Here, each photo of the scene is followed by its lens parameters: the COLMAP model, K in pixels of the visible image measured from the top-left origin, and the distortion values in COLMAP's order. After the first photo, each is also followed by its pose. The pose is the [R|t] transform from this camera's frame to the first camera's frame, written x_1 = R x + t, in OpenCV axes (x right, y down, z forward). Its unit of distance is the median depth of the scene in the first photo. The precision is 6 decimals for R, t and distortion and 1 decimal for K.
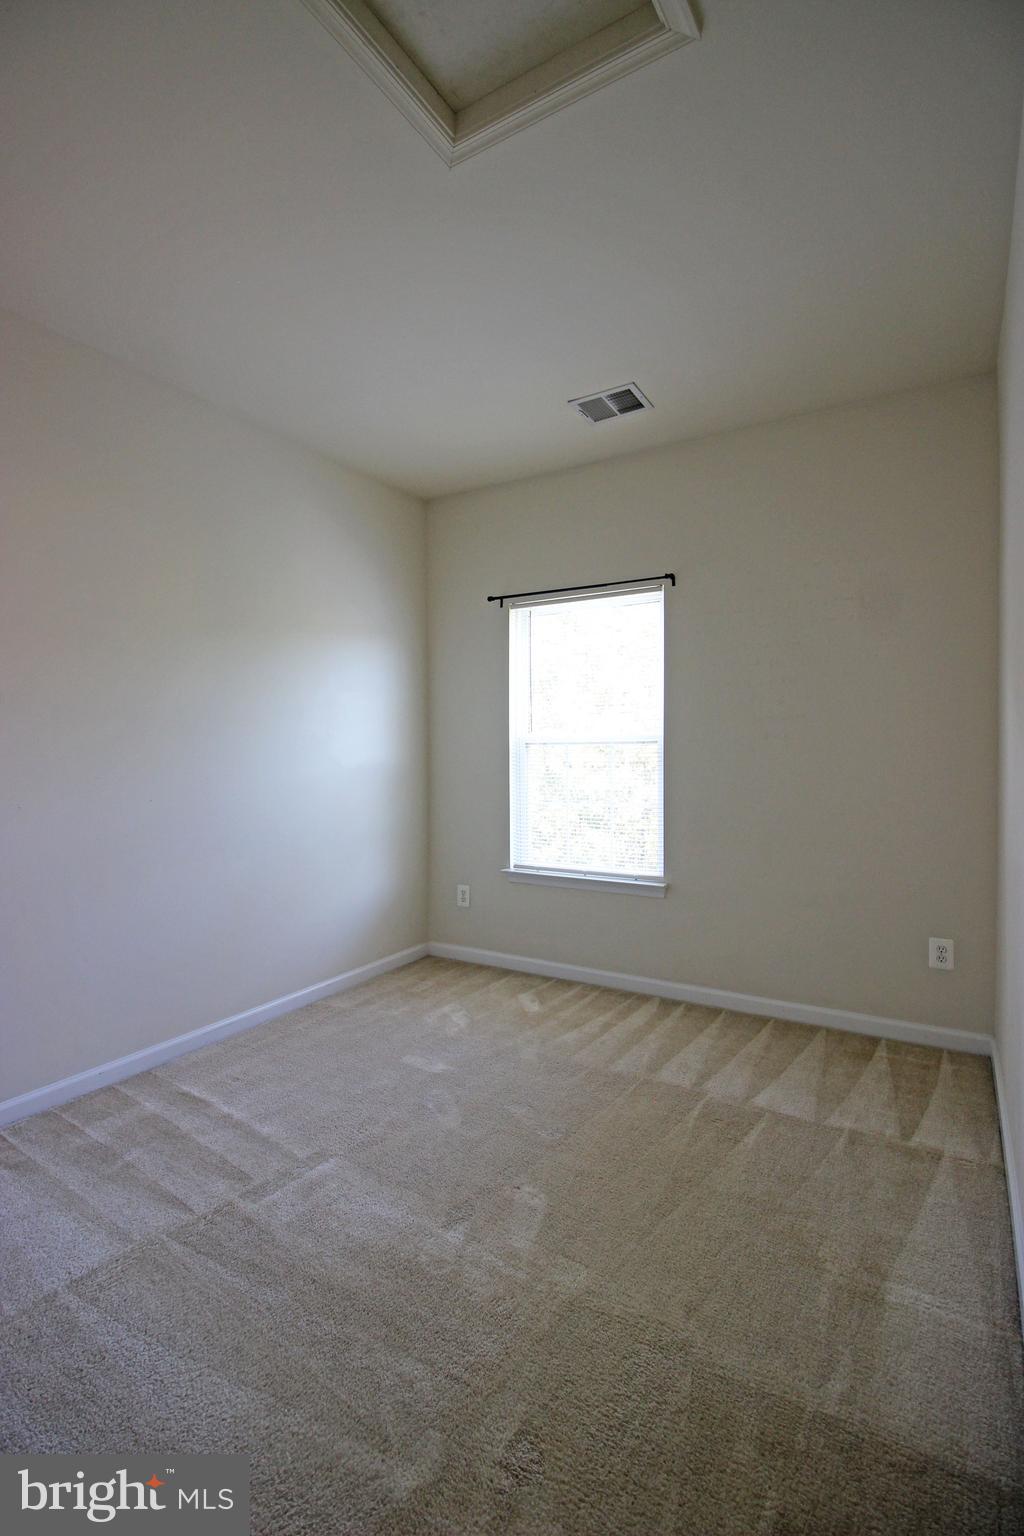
lens RADIAL K [[710.3, 0, 509.0], [0, 710.3, 759.4], [0, 0, 1]] dist [0.001243, -0.013179]
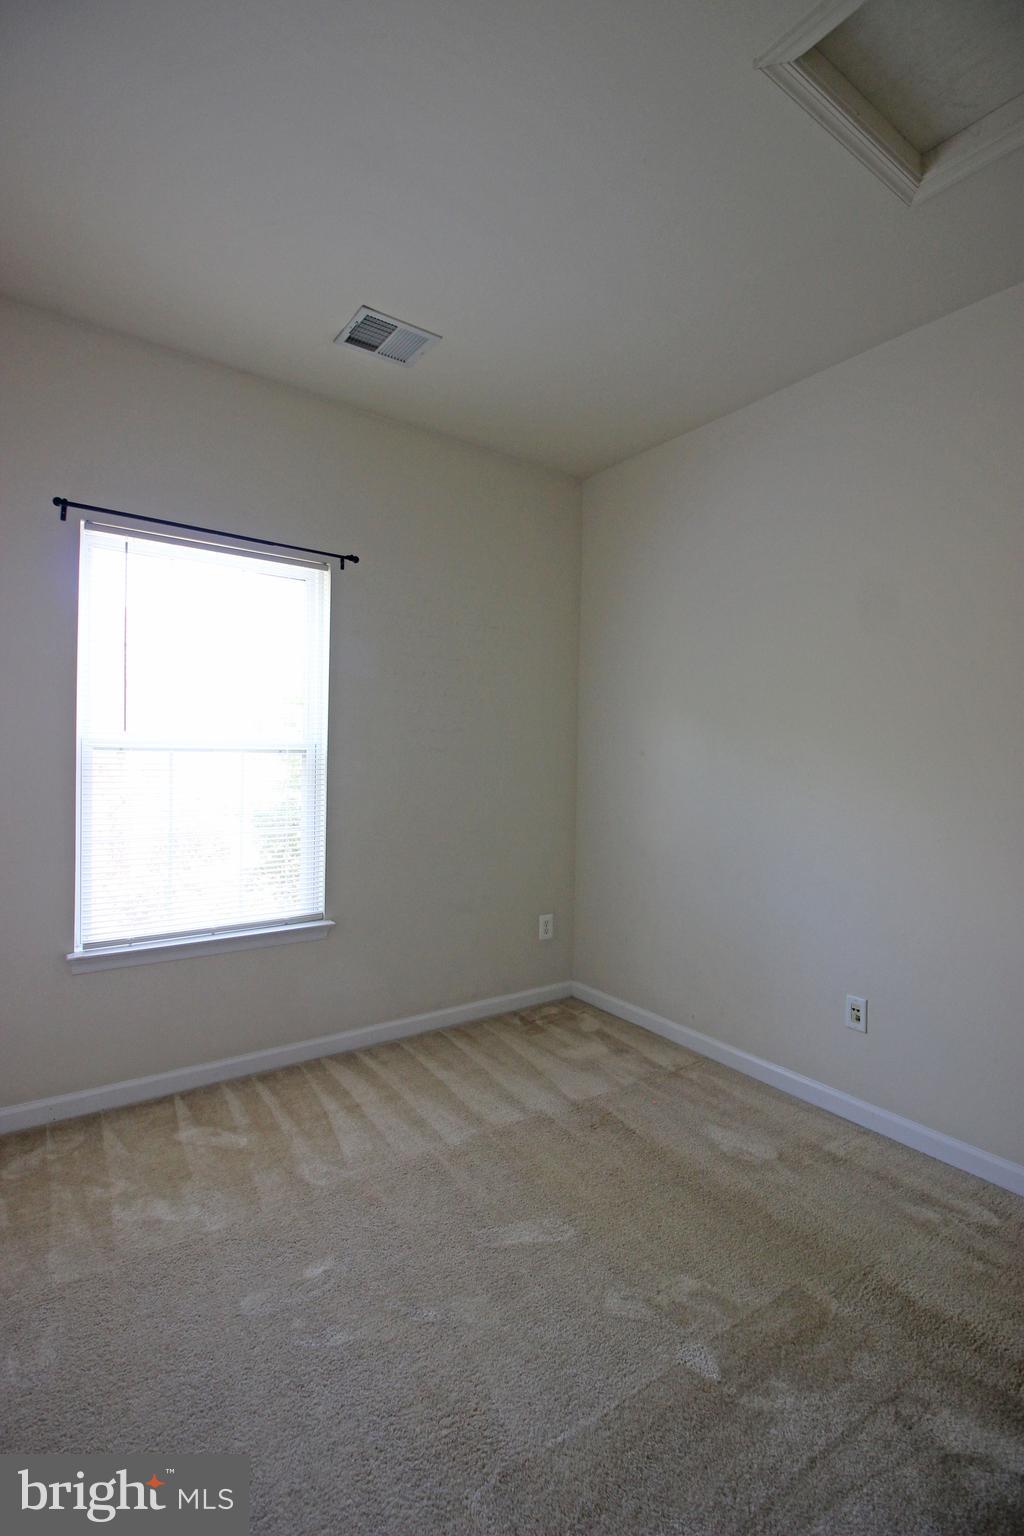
lens RADIAL K [[710.3, 0, 509.0], [0, 710.3, 759.4], [0, 0, 1]] dist [0.001243, -0.013179]
pose [[0.380750, 0.003641, 0.924671, -0.514057], [-0.009123, 0.999958, -0.000181, -0.018855], [-0.924633, -0.008367, 0.380767, 0.520139]]
